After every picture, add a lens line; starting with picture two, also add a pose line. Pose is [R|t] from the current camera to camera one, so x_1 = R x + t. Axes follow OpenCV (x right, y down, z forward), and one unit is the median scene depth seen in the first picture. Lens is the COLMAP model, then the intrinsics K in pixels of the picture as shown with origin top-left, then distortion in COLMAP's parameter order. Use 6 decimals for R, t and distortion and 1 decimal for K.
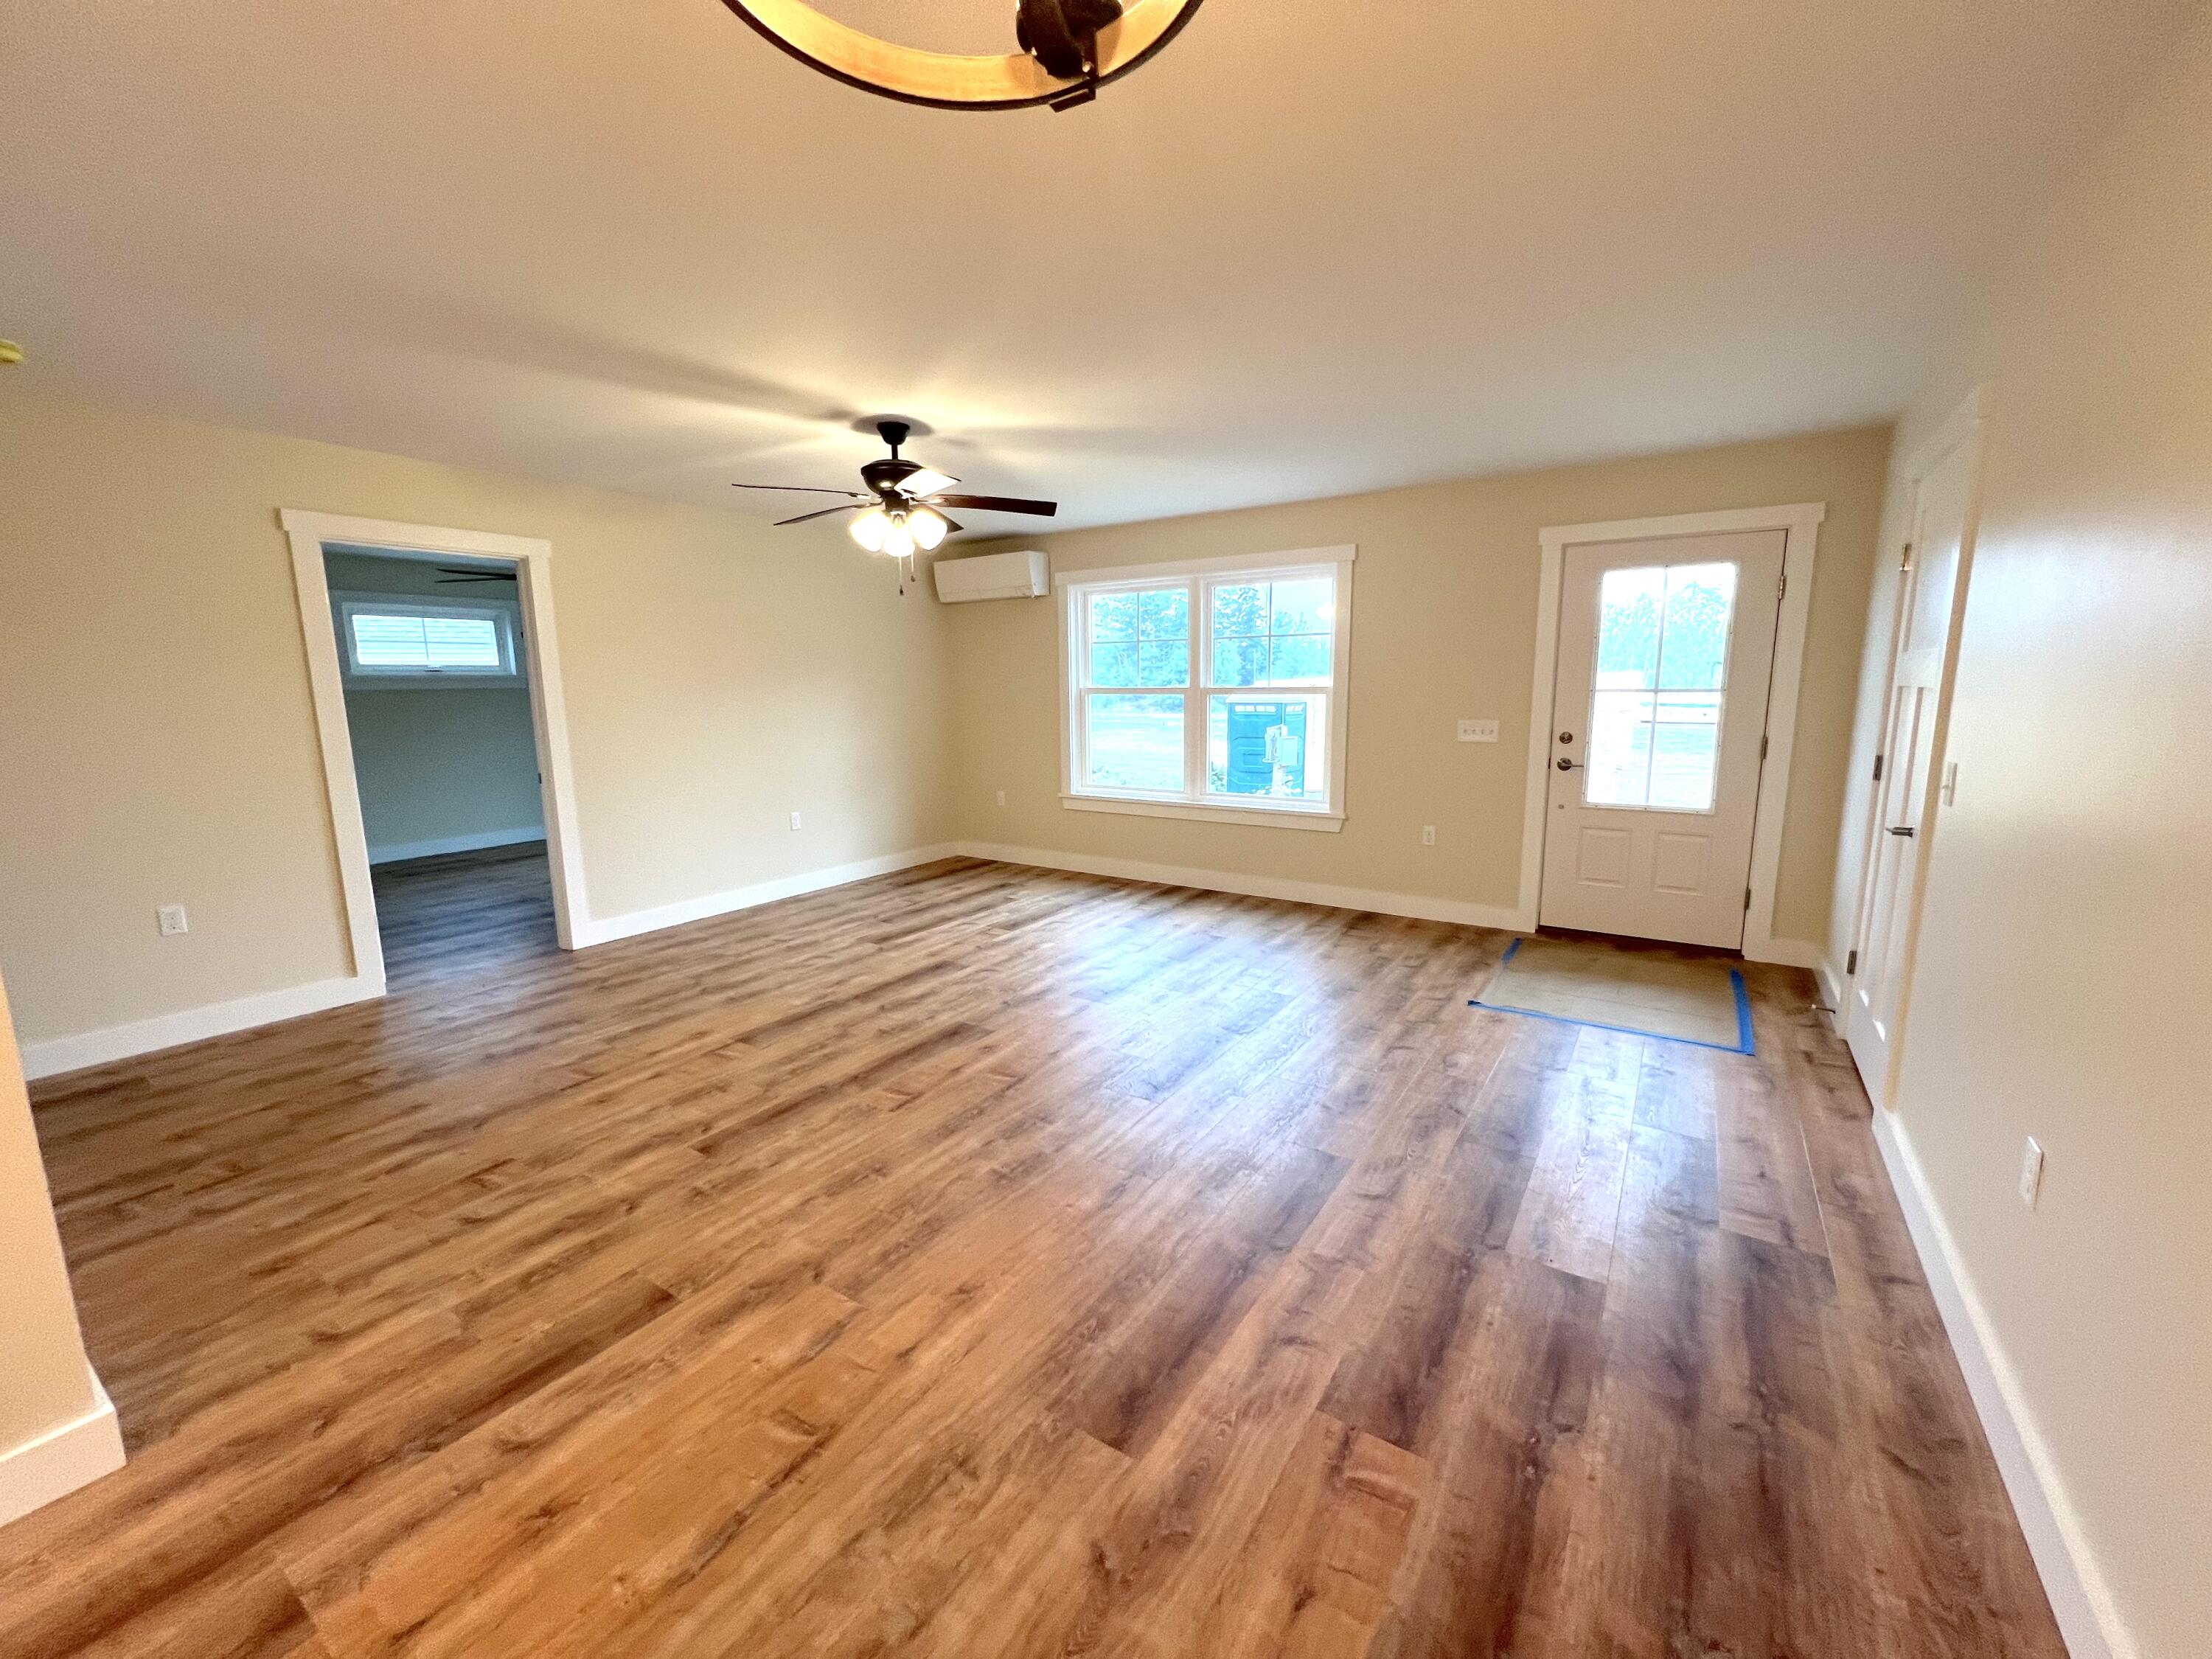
lens RADIAL K [[889.2, 0, 1099.4], [0, 889.2, 824.9], [0, 0, 1]] dist [0.002362, 0.000749]
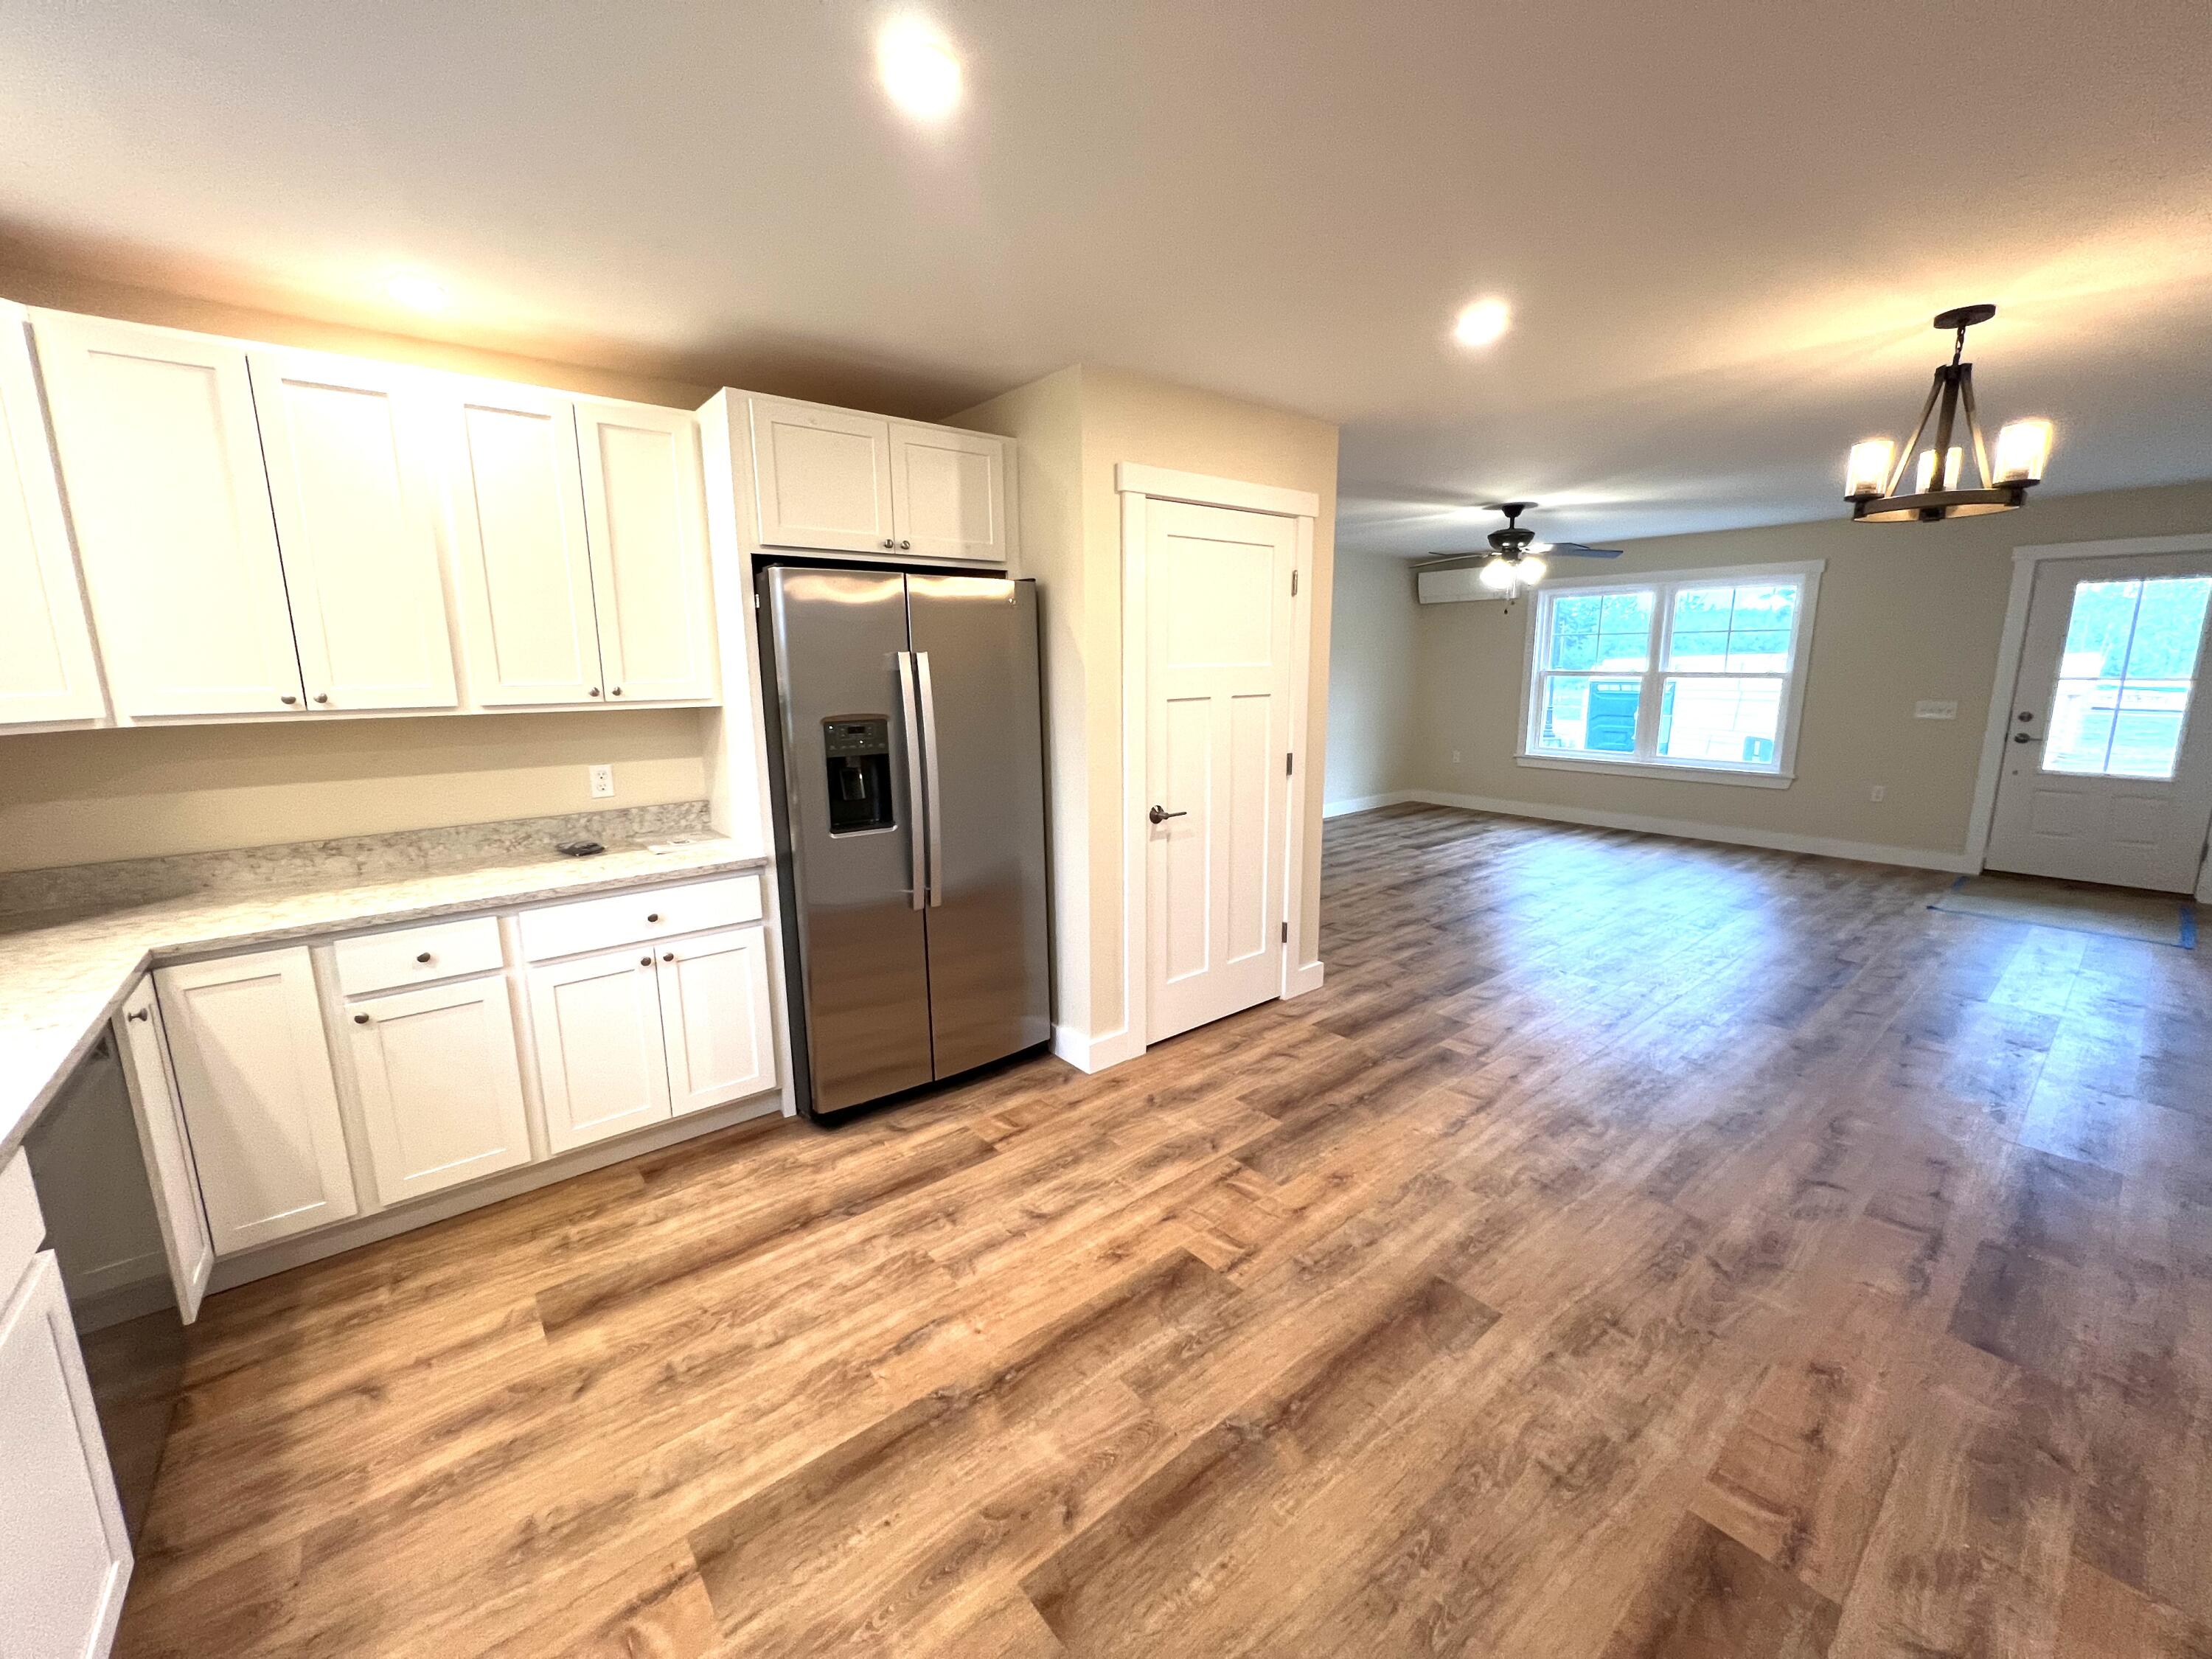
lens RADIAL K [[889.2, 0, 1108.4], [0, 889.2, 827.5], [0, 0, 1]] dist [0.002362, 0.000749]
pose [[0.960496, 0.054396, -0.272927, -0.336526], [-0.047444, 0.998361, 0.032013, 0.073617], [0.274221, -0.017799, 0.961502, -0.519604]]
